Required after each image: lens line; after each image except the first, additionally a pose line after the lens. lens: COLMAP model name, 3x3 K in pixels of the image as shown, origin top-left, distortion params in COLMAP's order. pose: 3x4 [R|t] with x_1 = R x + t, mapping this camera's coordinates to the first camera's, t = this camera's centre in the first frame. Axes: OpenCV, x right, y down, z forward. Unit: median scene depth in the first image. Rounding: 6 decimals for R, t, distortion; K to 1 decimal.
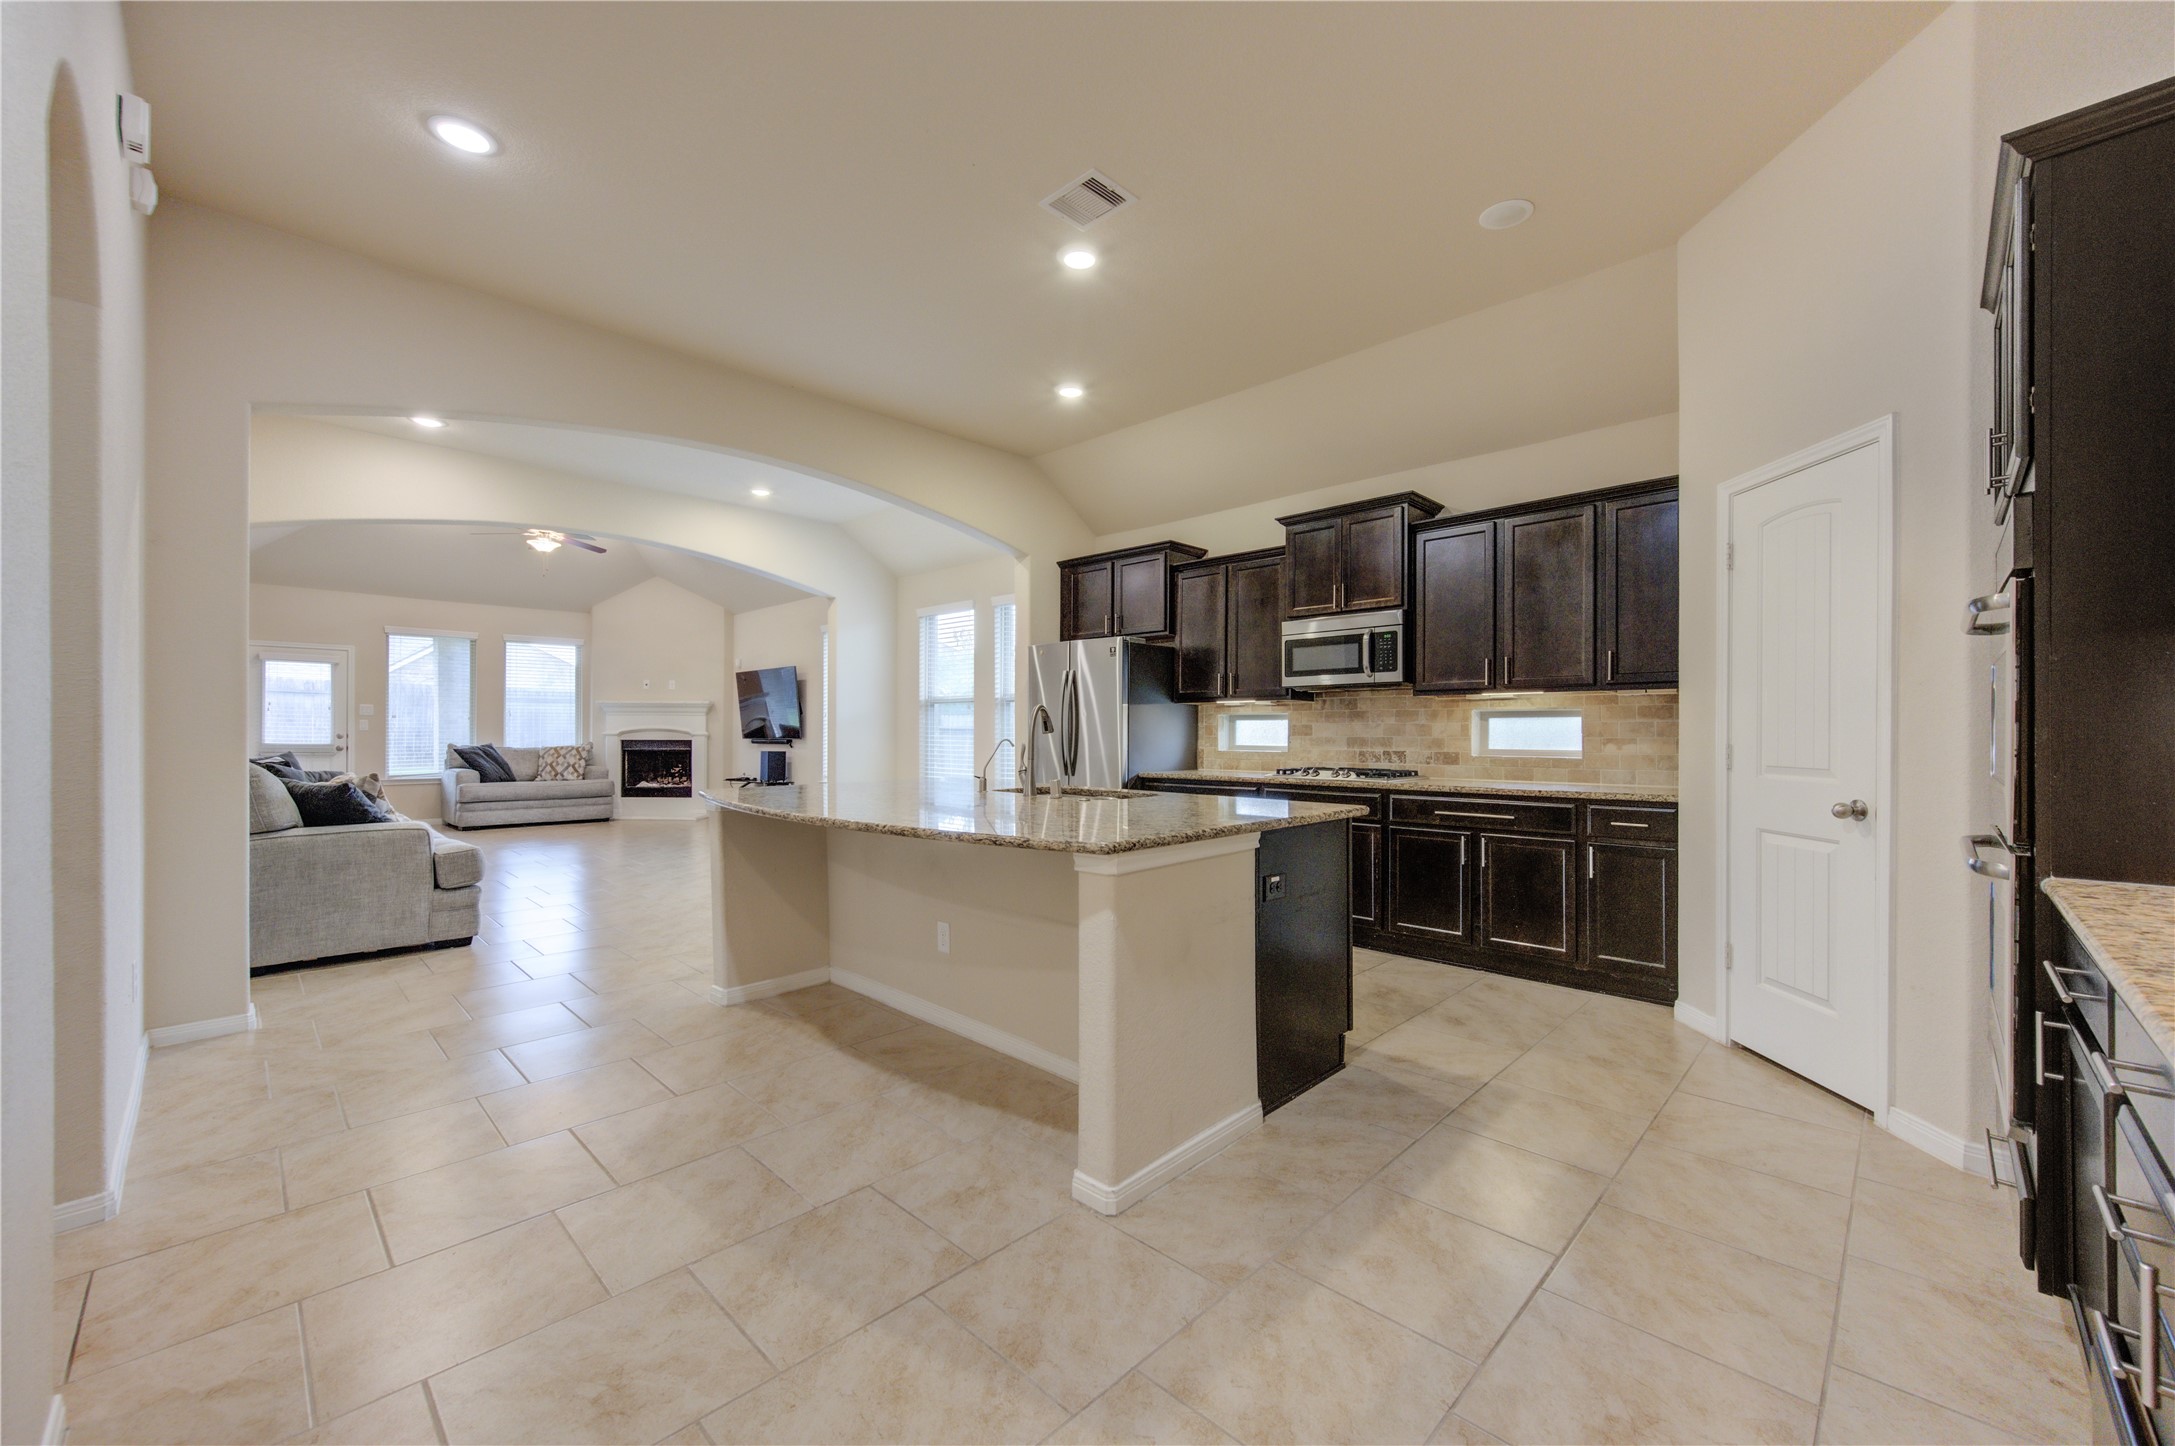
lens RADIAL K [[845.8, 0, 1091.1], [0, 845.8, 726.5], [0, 0, 1]] dist [0.004281, 0.000440]
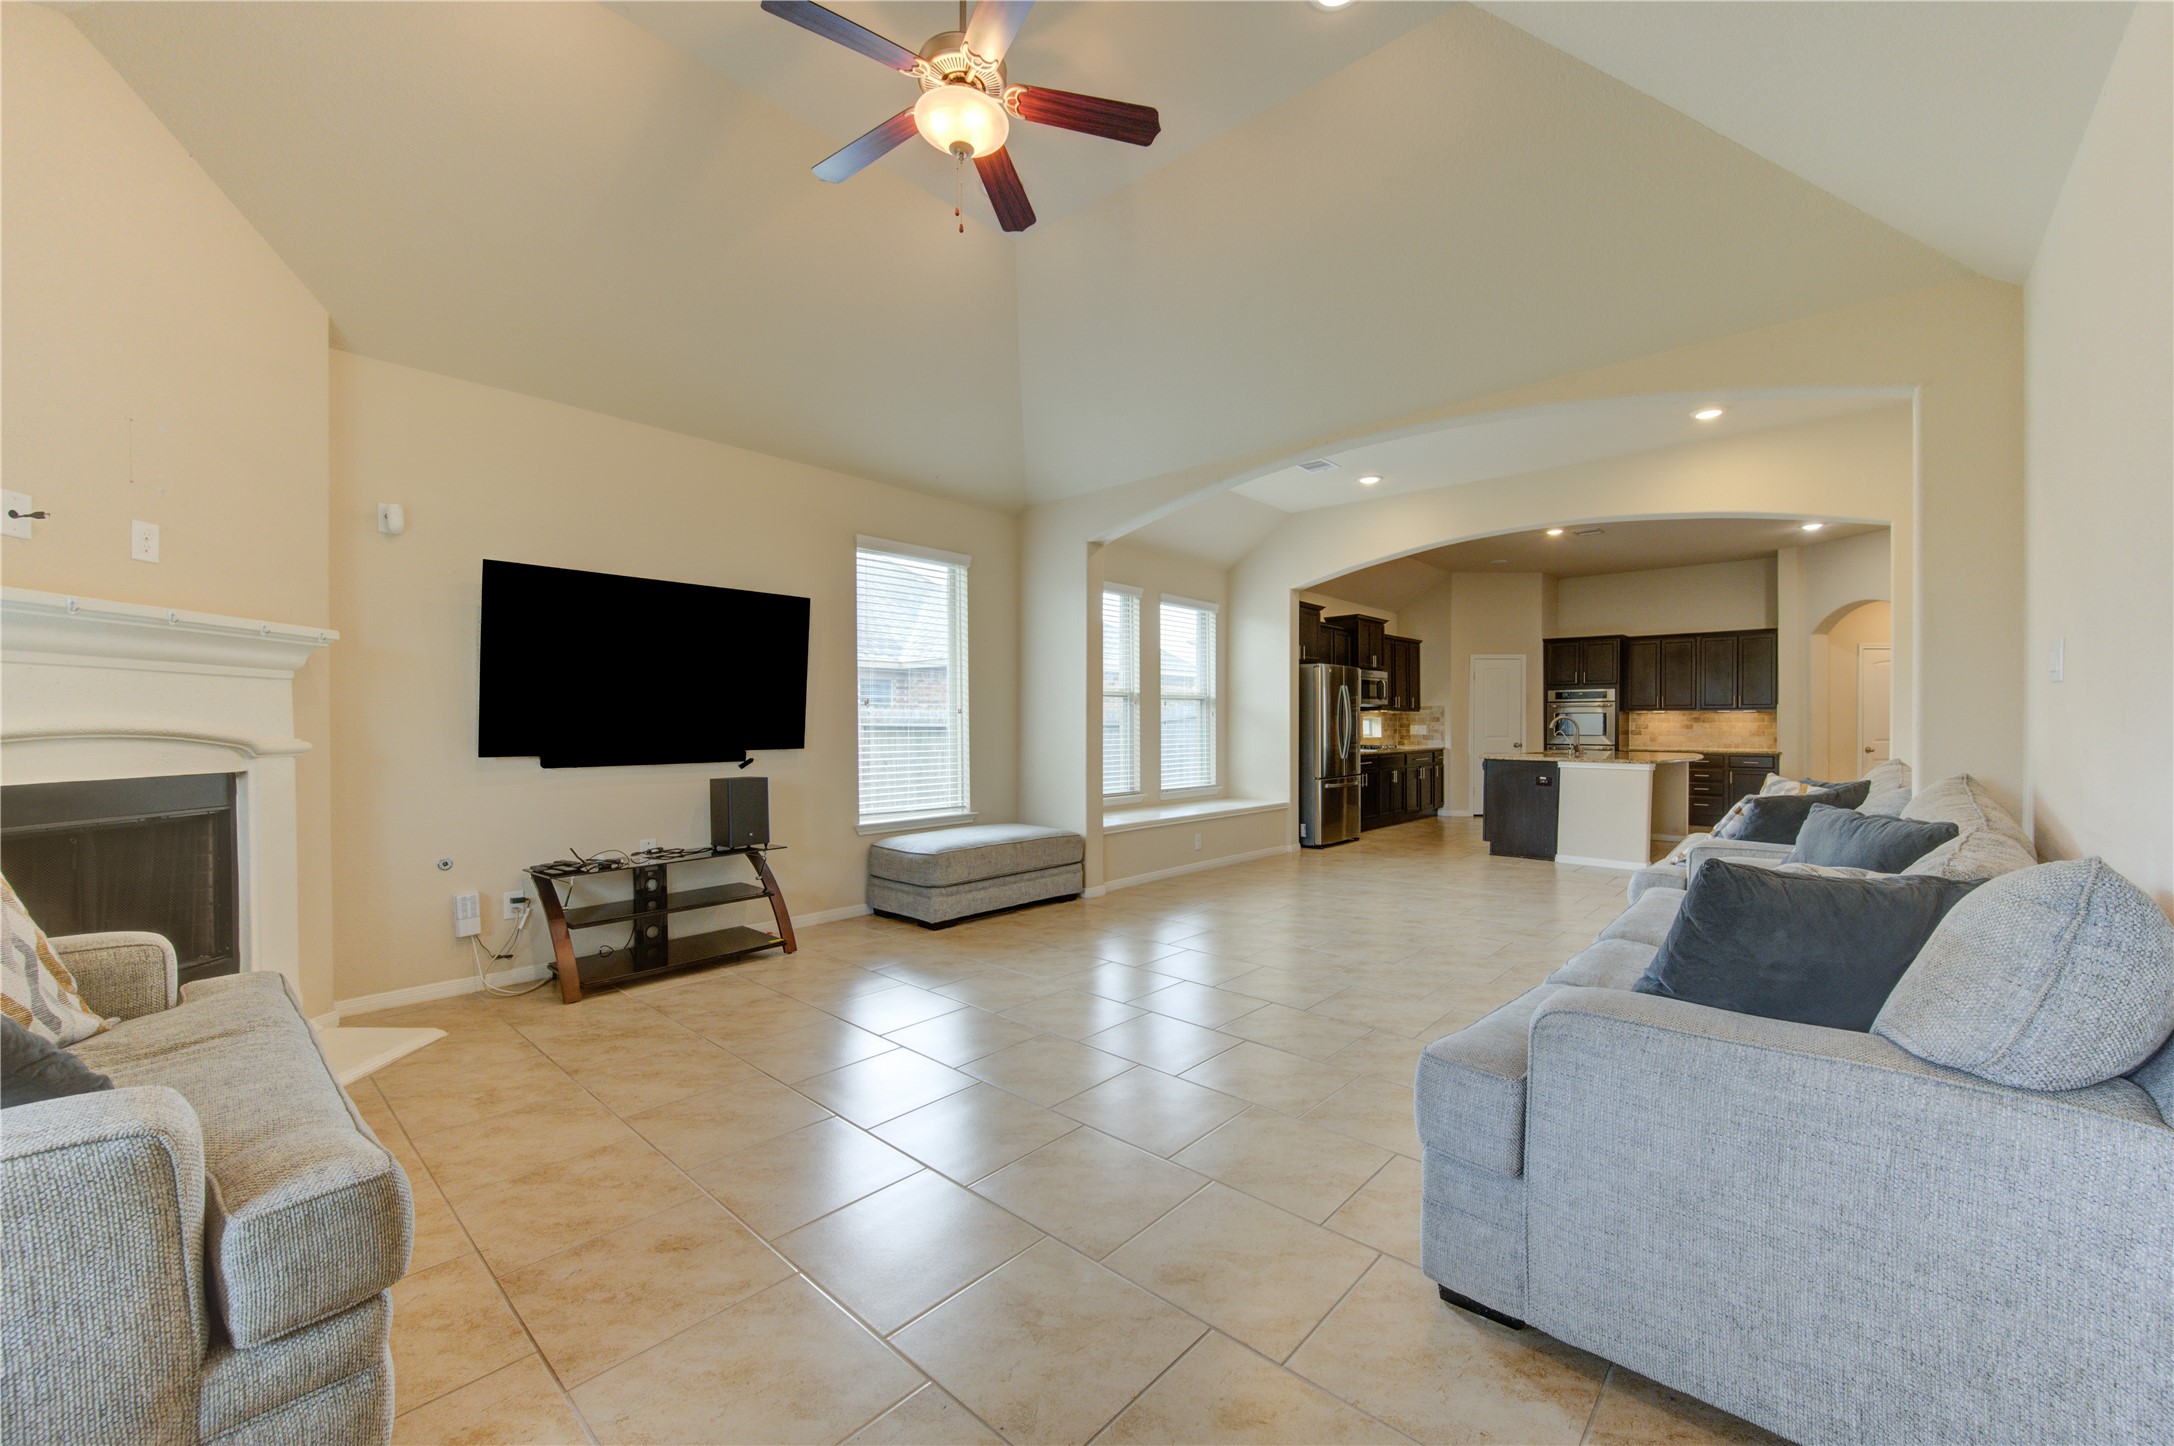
lens RADIAL K [[845.4, 0, 1092.7], [0, 845.4, 719.7], [0, 0, 1]] dist [0.004281, 0.000440]
pose [[-0.039994, 0.003028, 0.999195, -1.237422], [-0.005305, 0.999981, -0.003243, -0.001251], [-0.999186, -0.005431, -0.039977, 1.253558]]
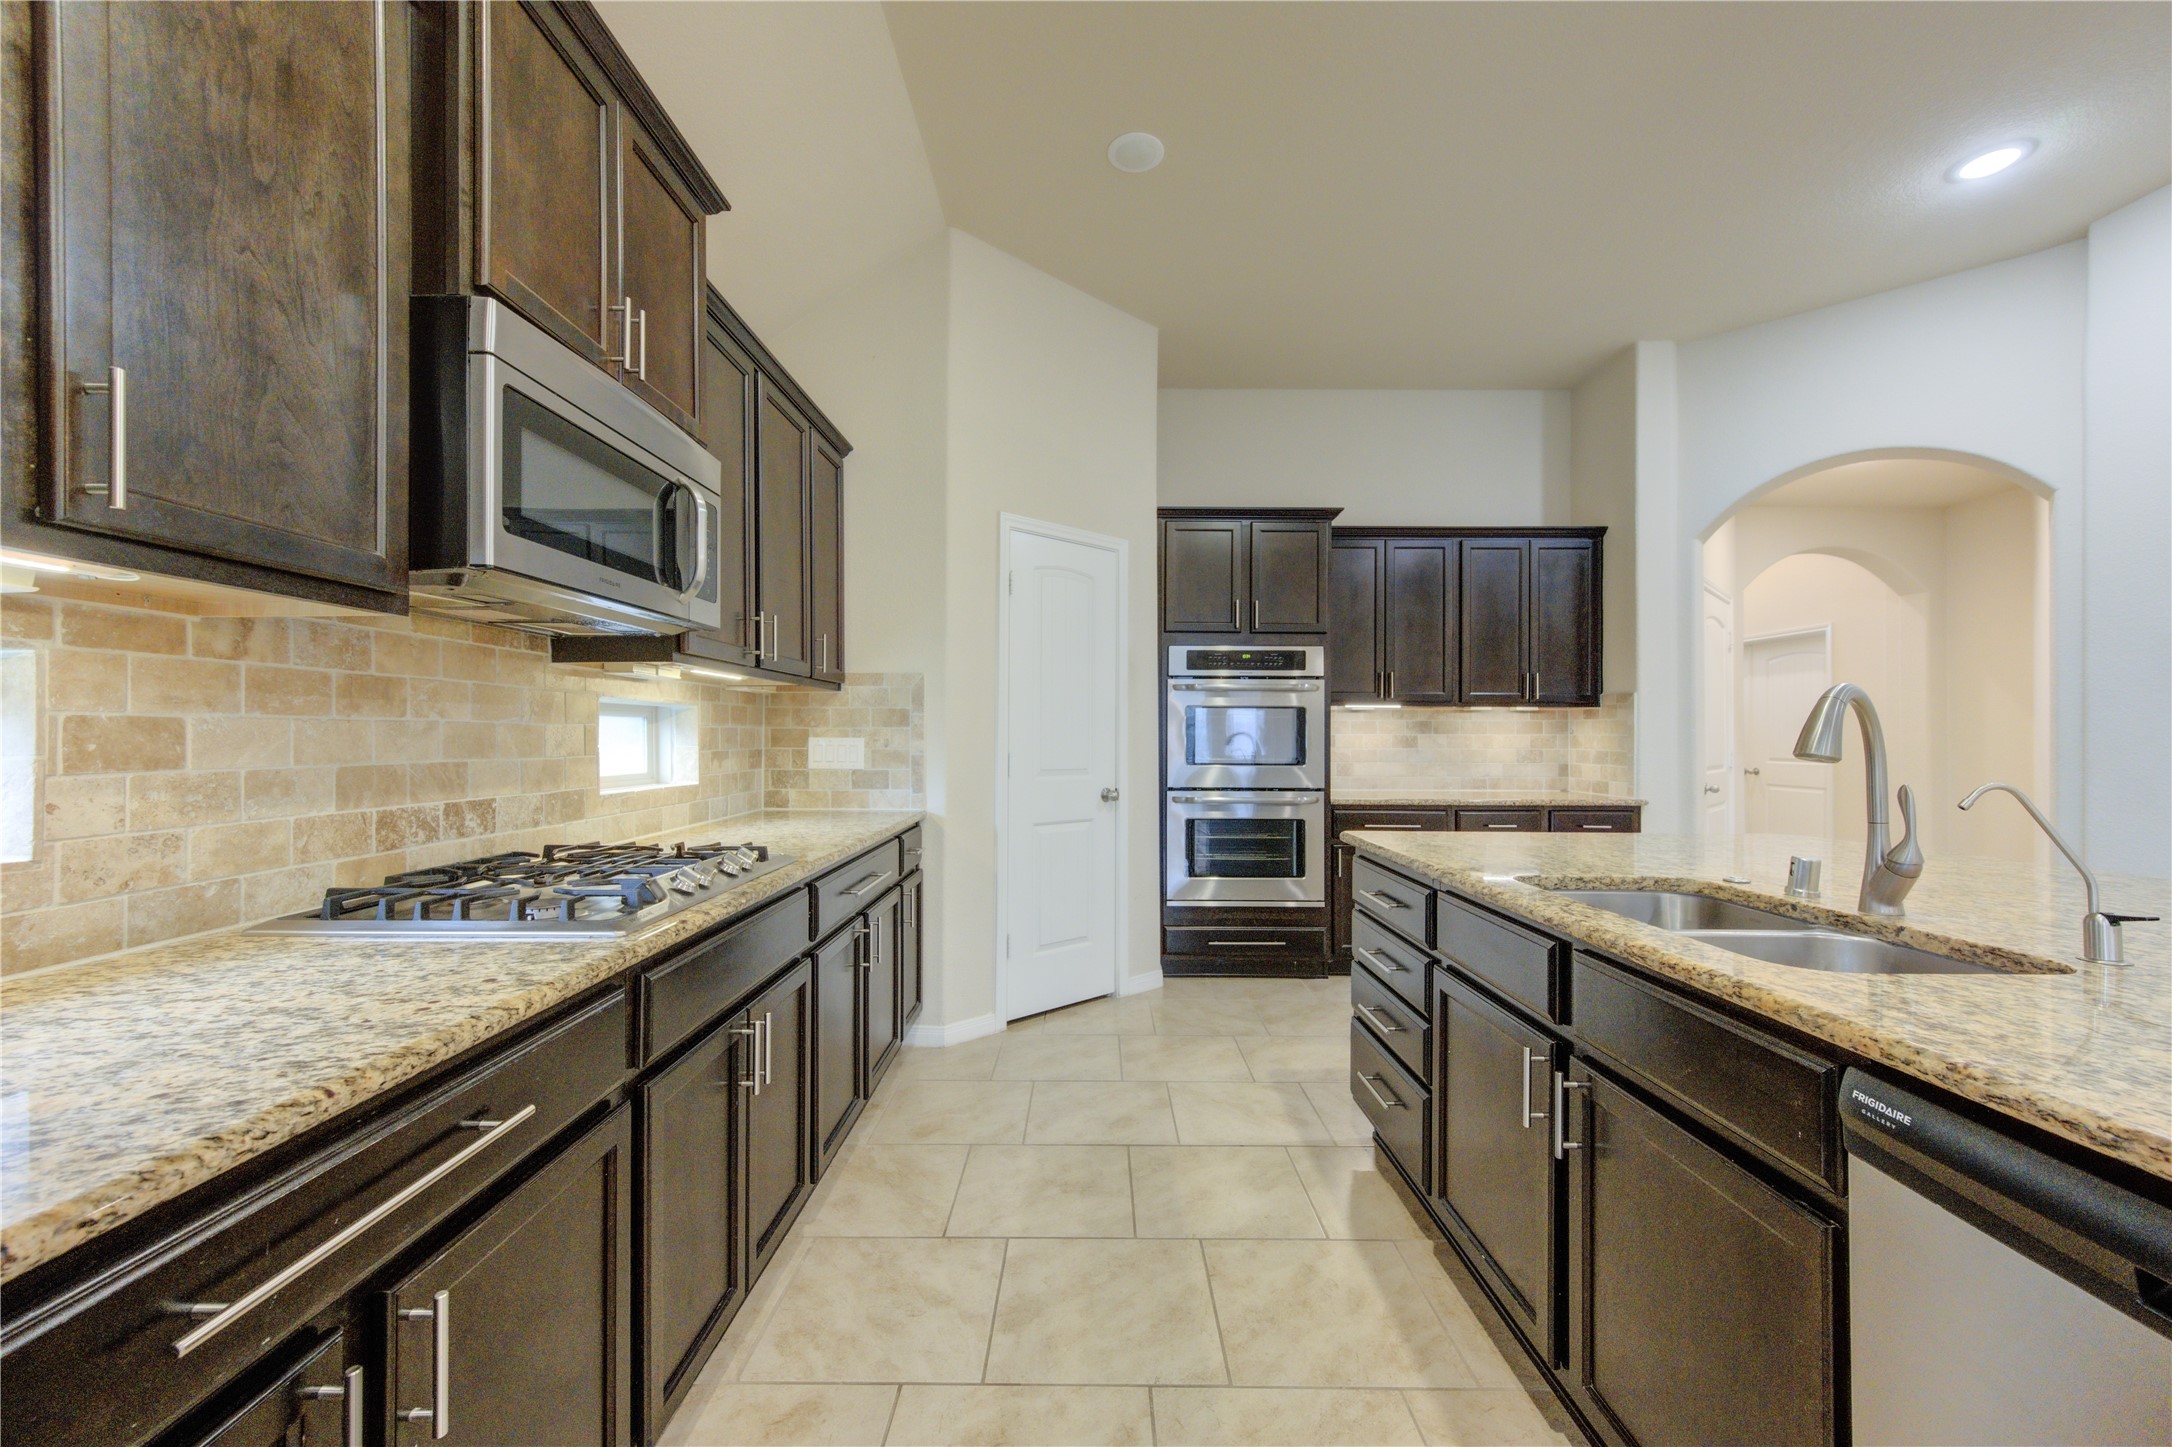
lens RADIAL K [[845.1, 0, 1082.4], [0, 845.1, 732.9], [0, 0, 1]] dist [0.010636, -0.000304]
pose [[-0.690369, 0.001351, 0.723456, -0.050224], [-0.007687, 0.999928, -0.009203, 0.001474], [-0.723416, -0.011915, -0.690309, 0.780911]]
